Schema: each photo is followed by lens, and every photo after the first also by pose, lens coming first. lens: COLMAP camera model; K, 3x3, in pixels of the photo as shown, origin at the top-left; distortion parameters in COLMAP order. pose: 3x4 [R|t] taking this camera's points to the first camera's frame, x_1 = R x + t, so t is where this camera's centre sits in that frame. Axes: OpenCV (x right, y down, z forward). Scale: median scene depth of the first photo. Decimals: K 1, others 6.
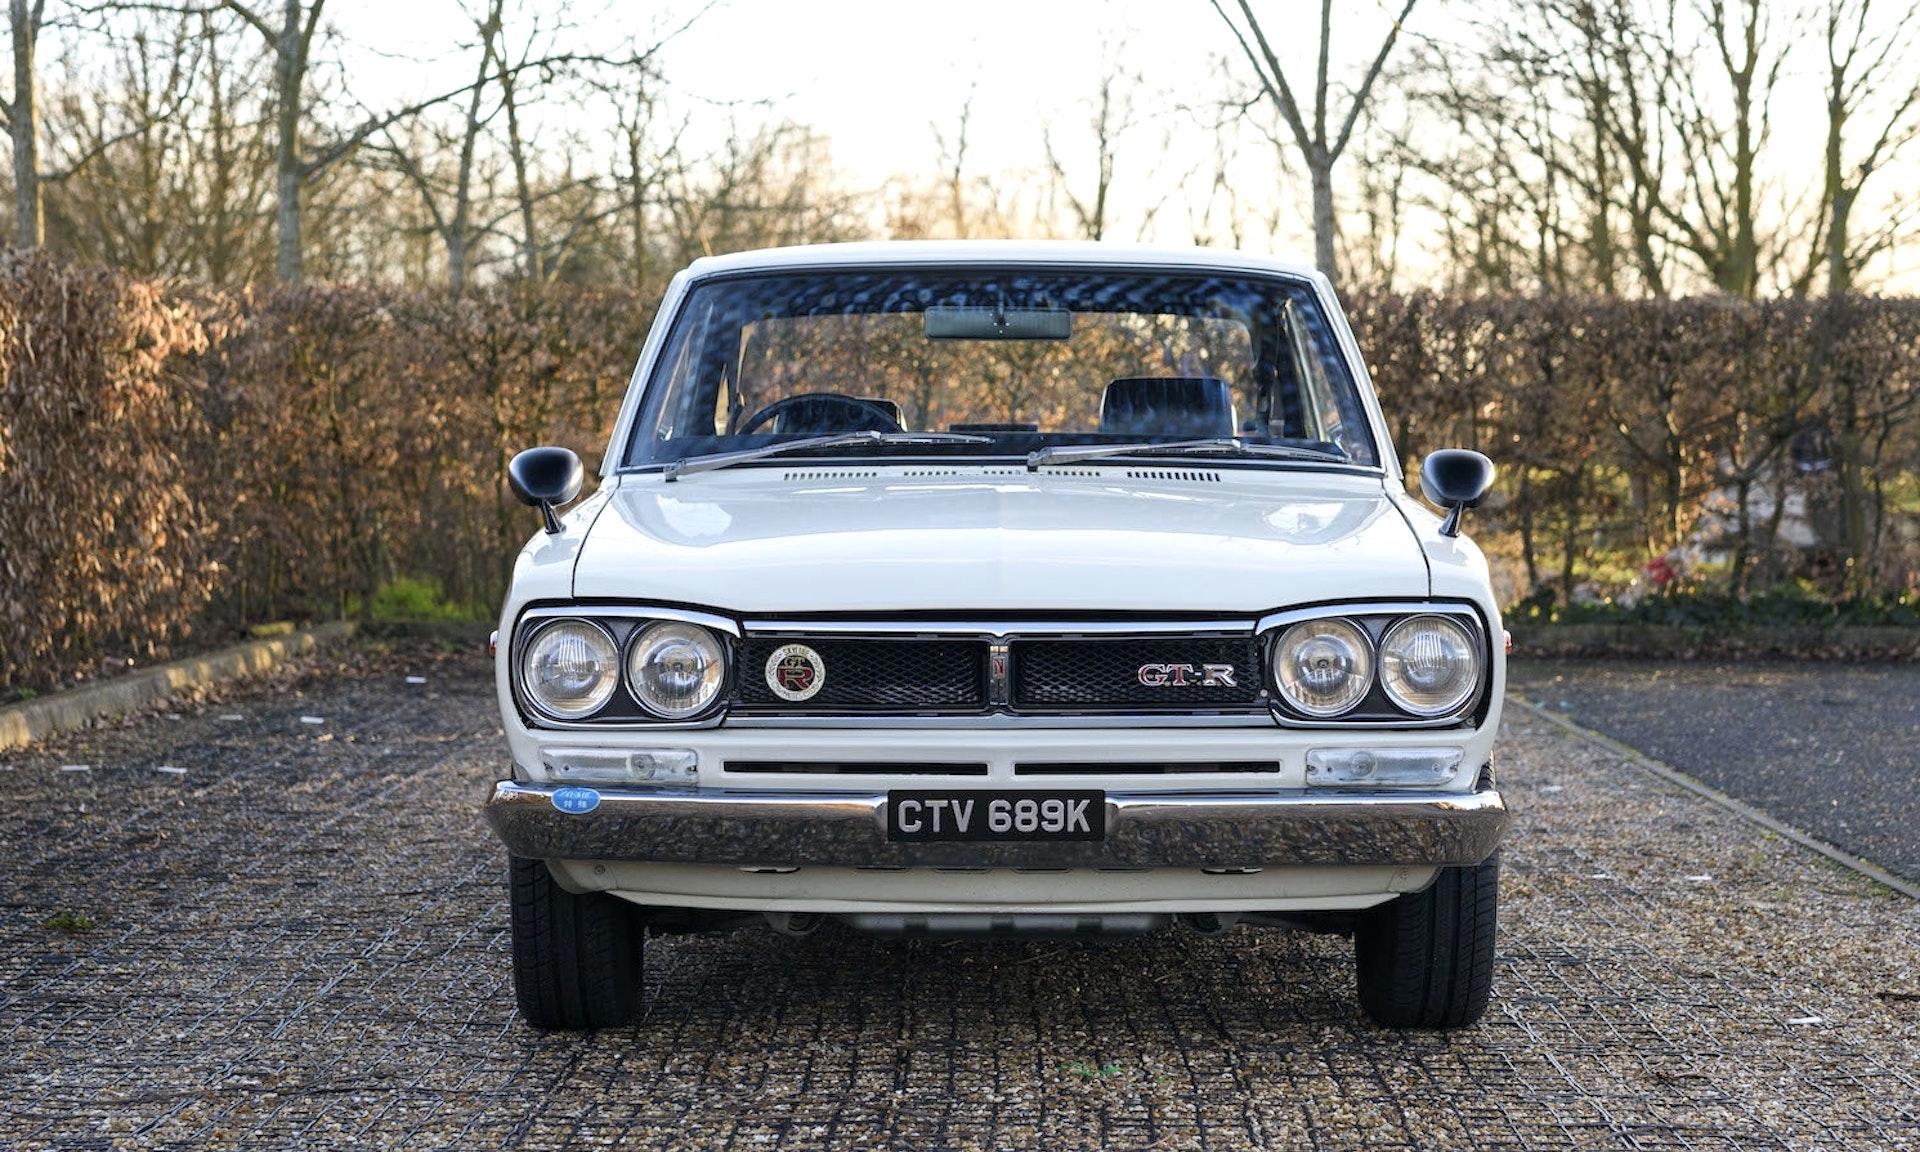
lens RADIAL K [[3799.5, 0, 960.0], [0, 3799.5, 576.0], [0, 0, 1]] dist [0.018608, -0.118383]
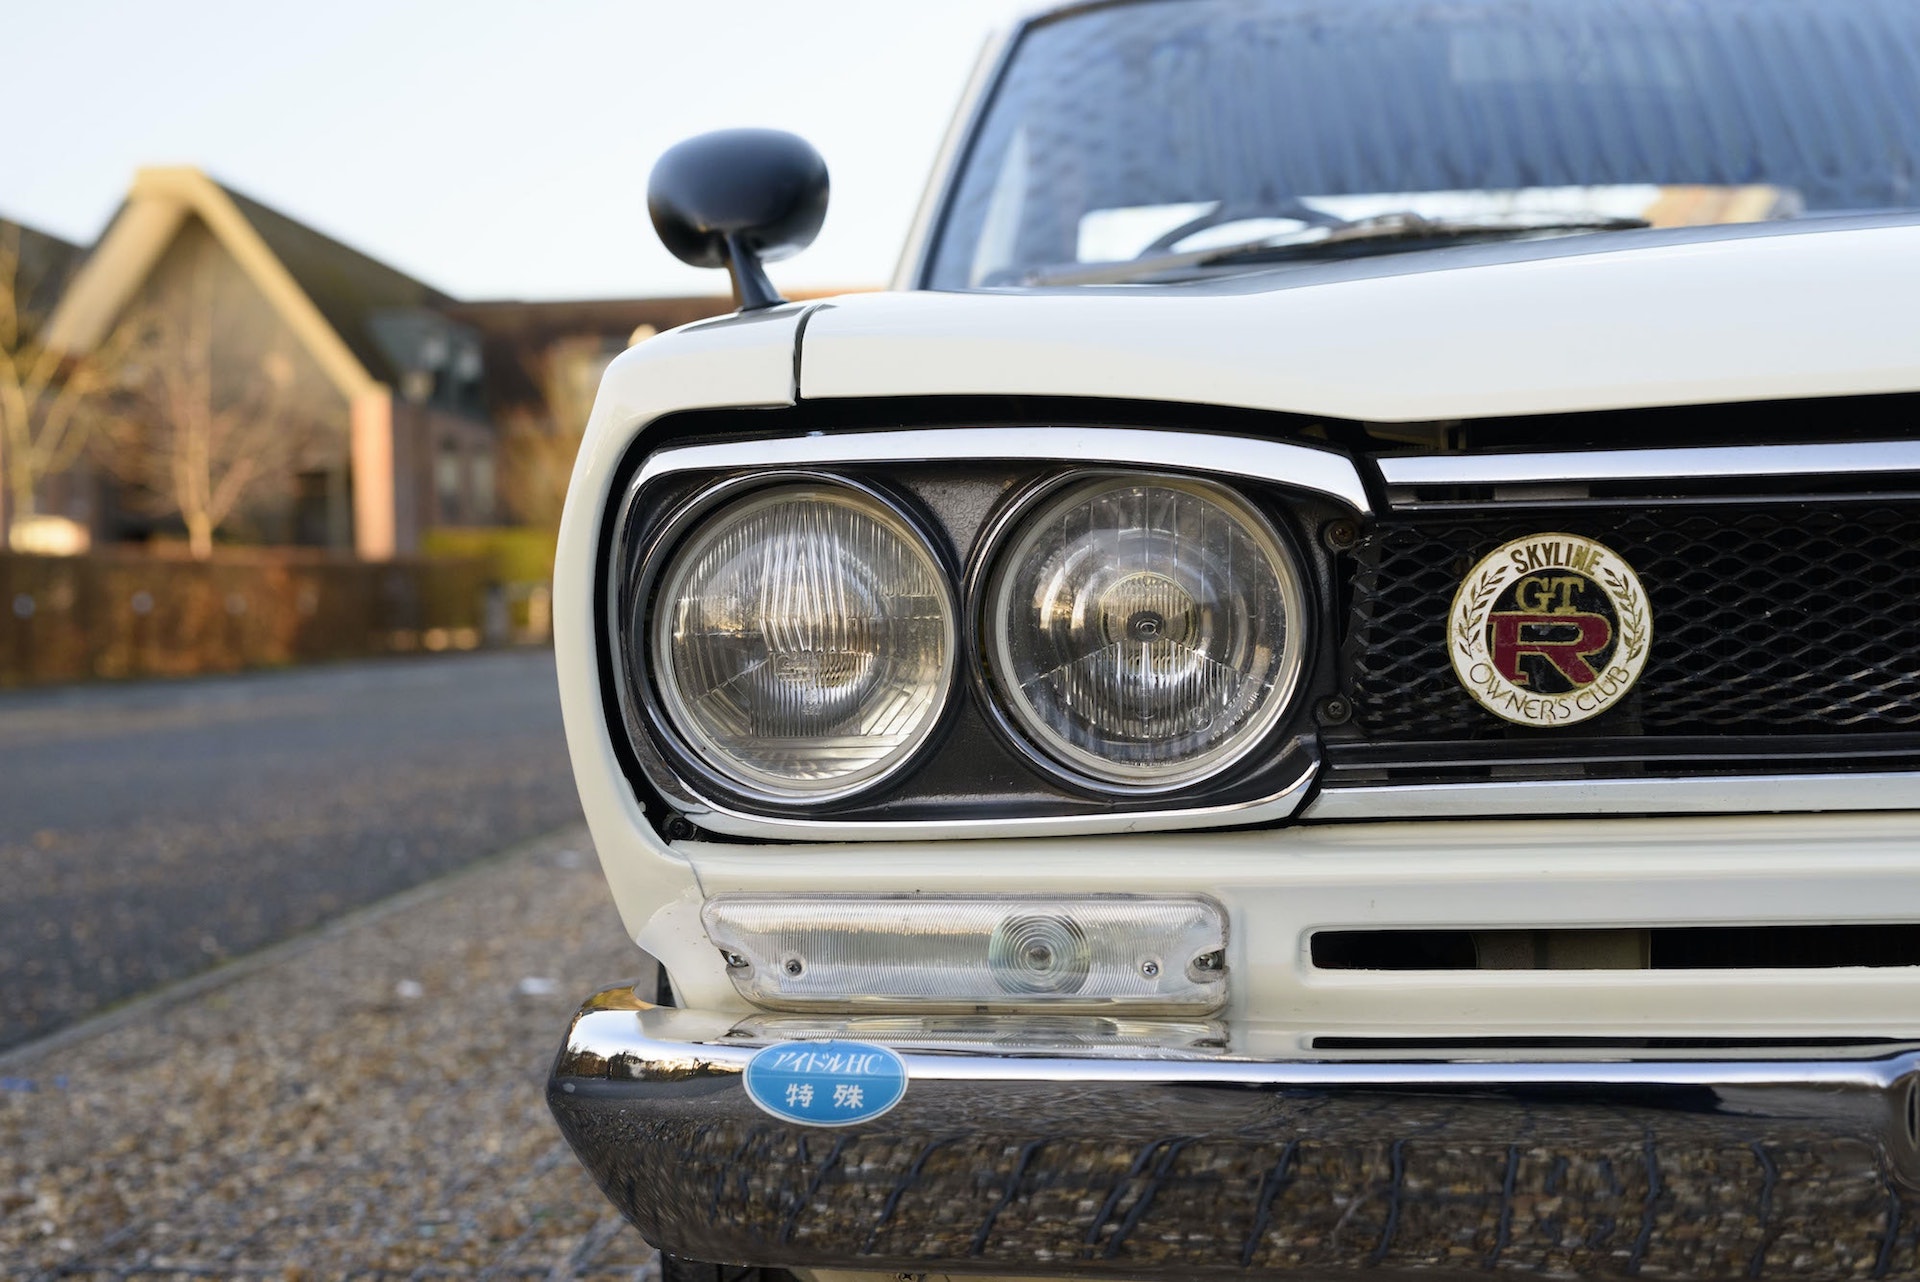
lens RADIAL K [[2762.9, 0, 960.0], [0, 2762.9, 641.0], [0, 0, 1]] dist [-0.004735, -0.017662]
pose [[0.998150, -0.027478, -0.054241, -0.077679], [0.026097, 0.999321, -0.025998, 0.030634], [0.054919, 0.024534, 0.998189, 0.781563]]
